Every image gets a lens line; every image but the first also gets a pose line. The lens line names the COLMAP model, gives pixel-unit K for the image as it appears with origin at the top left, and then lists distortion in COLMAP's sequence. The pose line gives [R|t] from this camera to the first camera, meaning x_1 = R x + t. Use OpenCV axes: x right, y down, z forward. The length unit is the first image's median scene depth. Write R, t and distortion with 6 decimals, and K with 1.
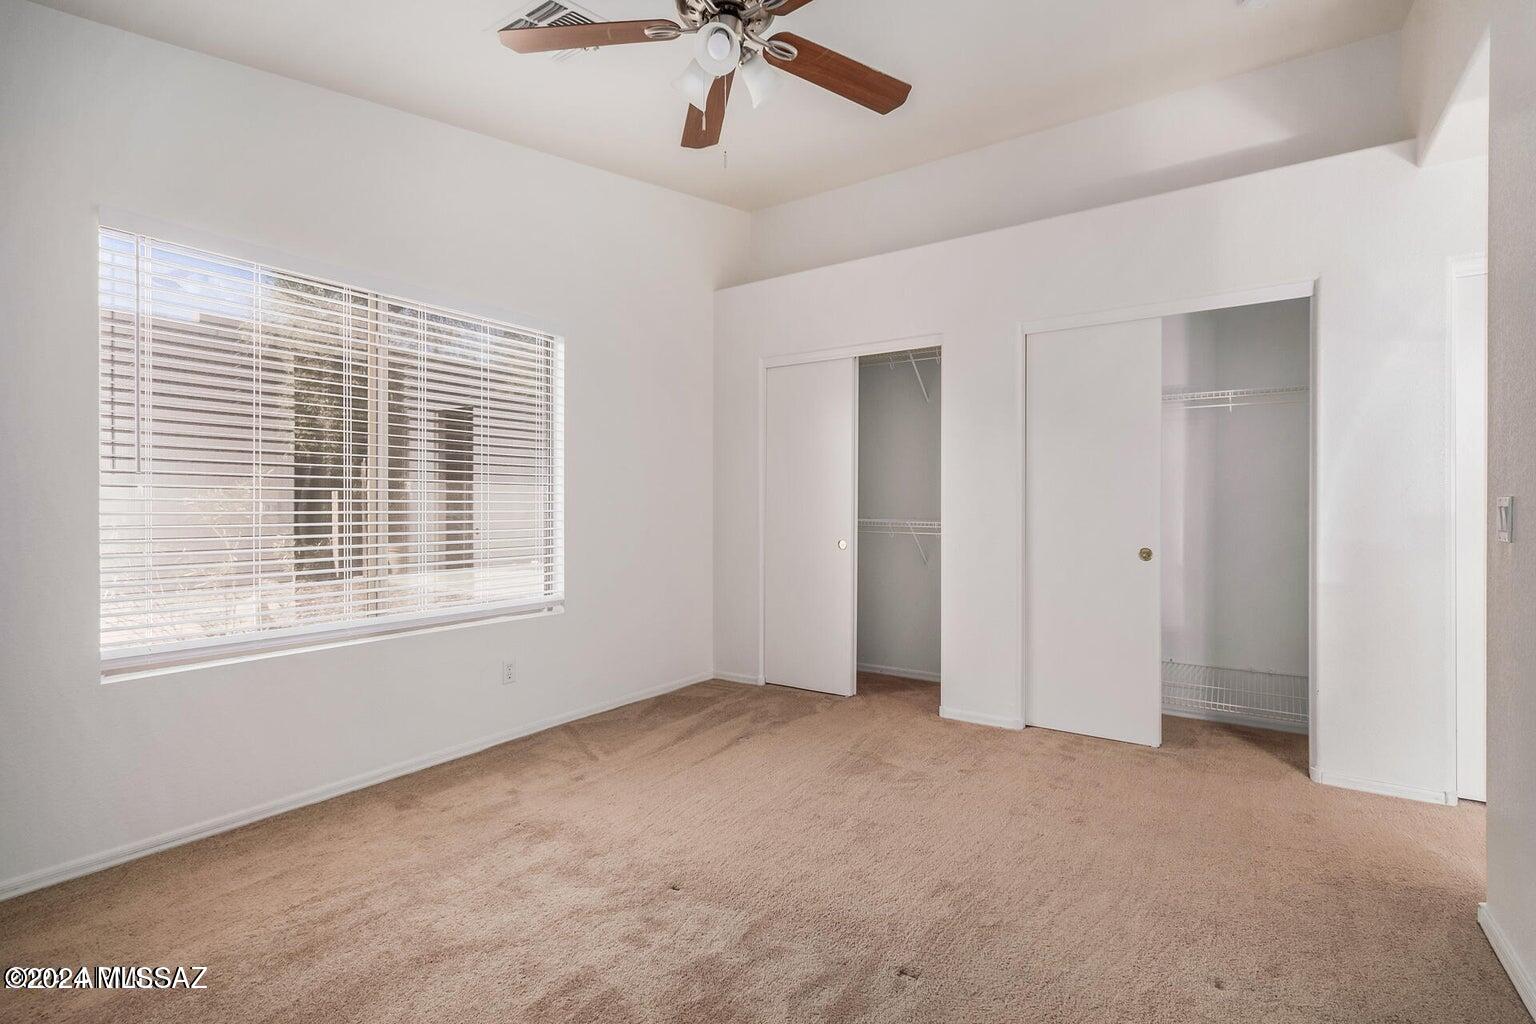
lens RADIAL K [[719.4, 0, 768.3], [0, 719.4, 506.9], [0, 0, 1]] dist [-0.002008, -0.000073]
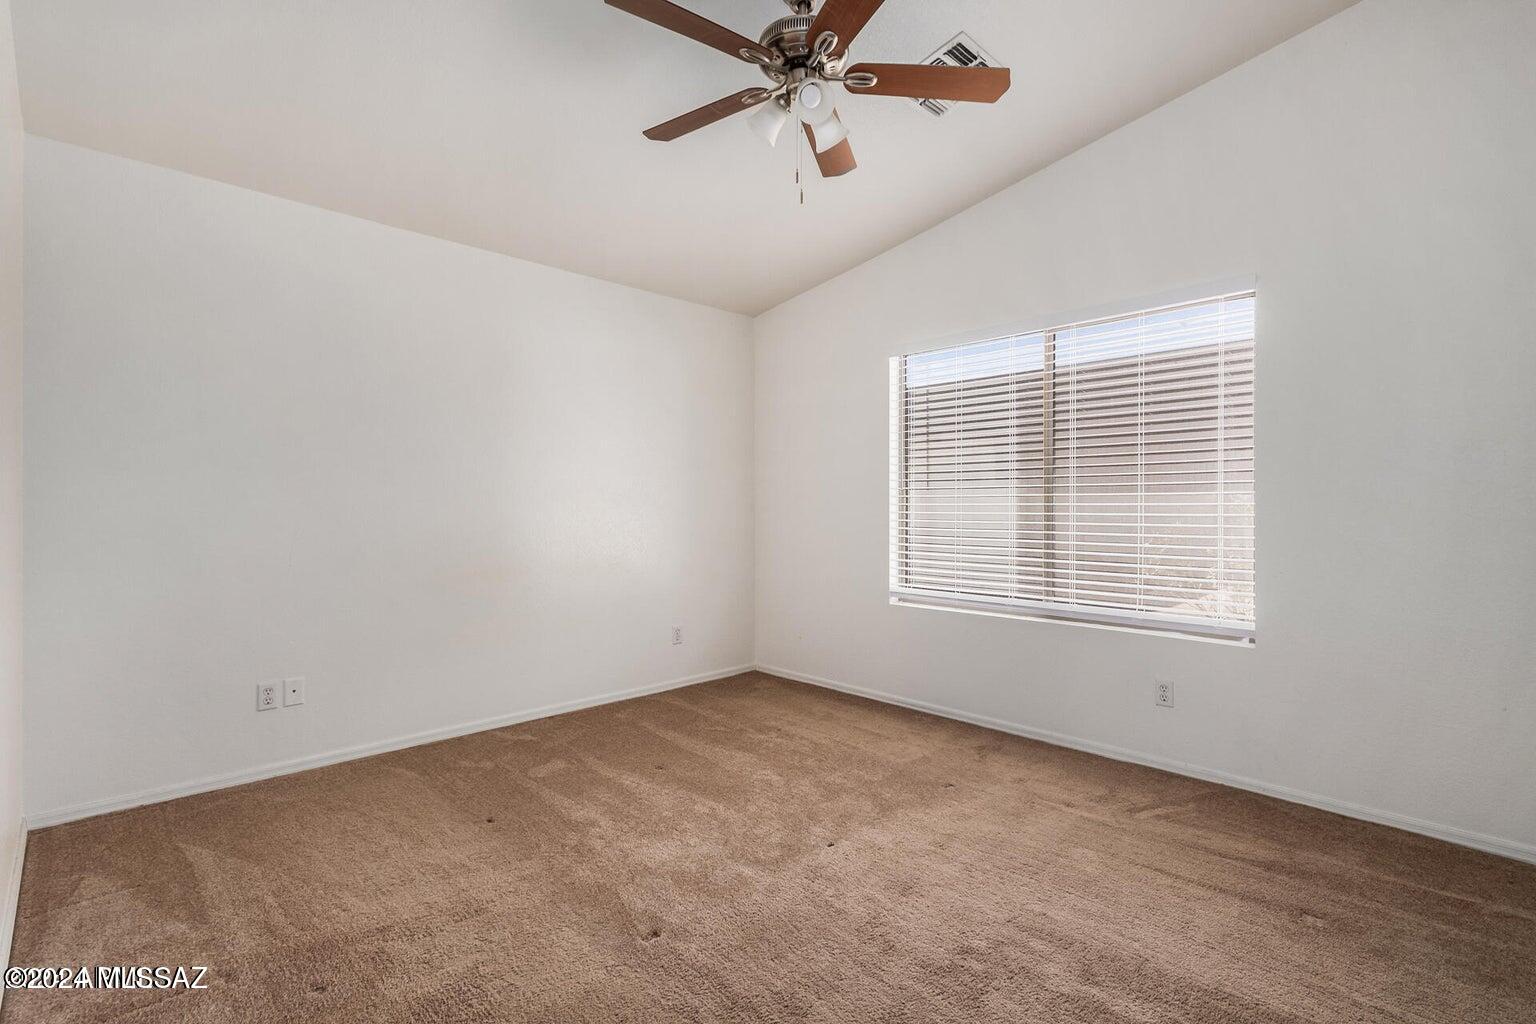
lens RADIAL K [[728.2, 0, 761.1], [0, 728.2, 509.1], [0, 0, 1]] dist [0.007587, 0.000103]
pose [[-0.221714, 0.012621, -0.975030, 0.658559], [0.008029, 0.999906, 0.011117, -0.016282], [0.975079, -0.005364, -0.221794, 0.732330]]
